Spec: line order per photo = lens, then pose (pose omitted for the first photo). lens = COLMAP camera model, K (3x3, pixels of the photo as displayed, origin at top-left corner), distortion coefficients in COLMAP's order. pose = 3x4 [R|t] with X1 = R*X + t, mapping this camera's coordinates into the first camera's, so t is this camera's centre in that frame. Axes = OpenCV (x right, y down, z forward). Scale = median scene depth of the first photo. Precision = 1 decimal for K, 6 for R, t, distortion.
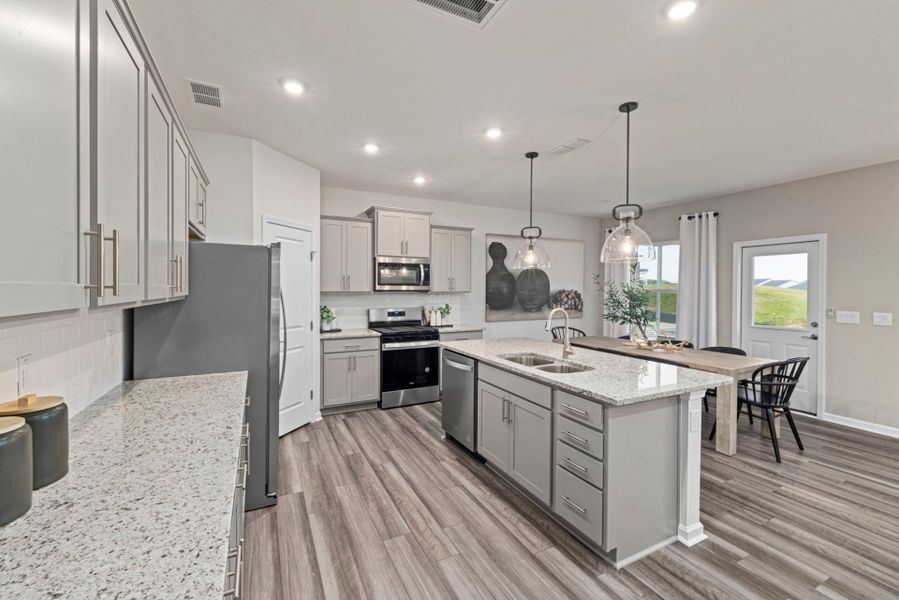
lens RADIAL K [[375.5, 0, 441.6], [0, 375.5, 290.5], [0, 0, 1]] dist [-0.000916, -0.000460]
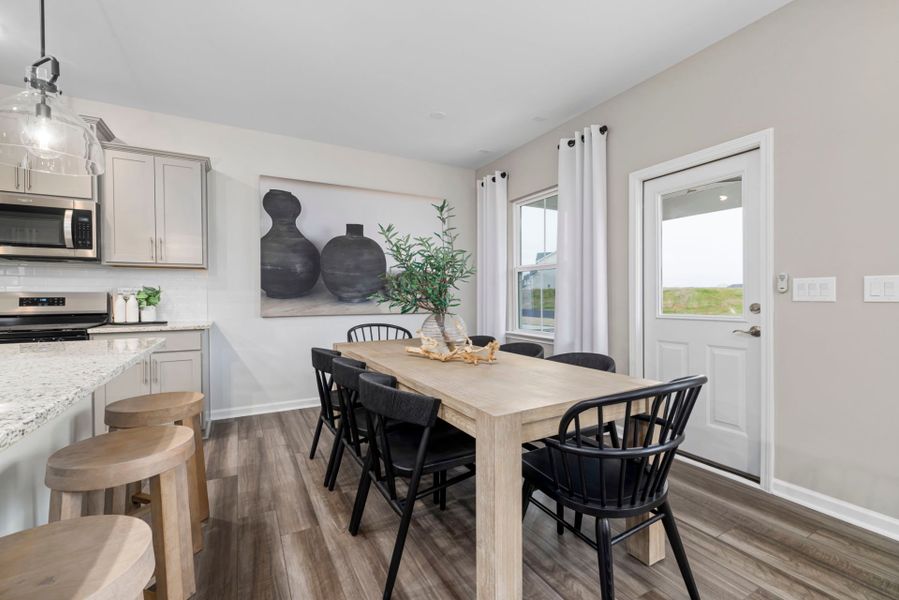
lens RADIAL K [[386.2, 0, 444.2], [0, 386.2, 296.8], [0, 0, 1]] dist [0.002571, 0.000124]
pose [[0.999113, -0.008961, 0.041150, 0.466213], [0.009127, 0.999951, -0.003850, 0.064093], [-0.041114, 0.004222, 0.999146, 0.412772]]
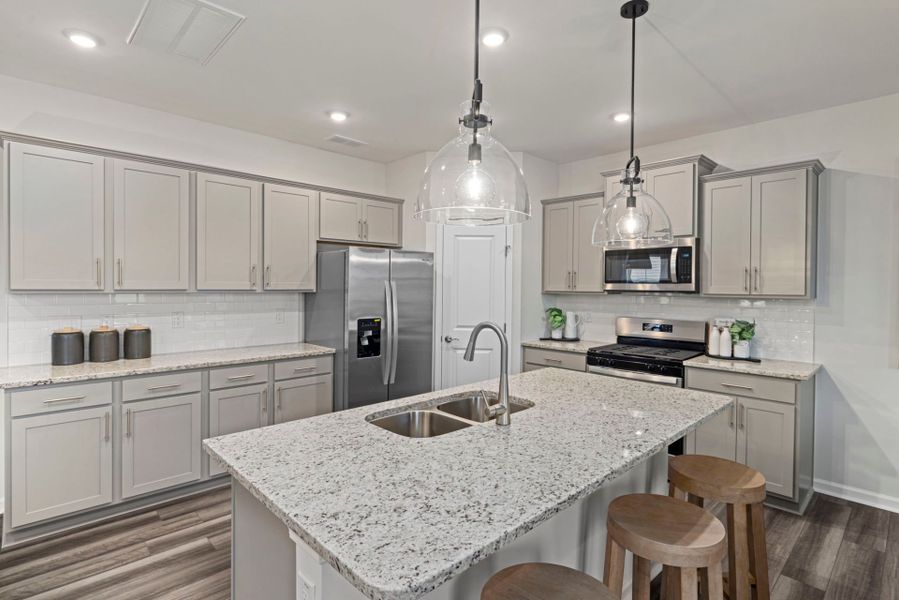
lens RADIAL K [[450.0, 0, 447.6], [0, 450.0, 290.9], [0, 0, 1]] dist [-0.000556, -0.000404]
pose [[0.305813, 0.009969, -0.952040, 0.519638], [-0.014473, 0.999878, 0.005821, 0.000059], [0.951982, 0.011999, 0.305920, 0.432471]]
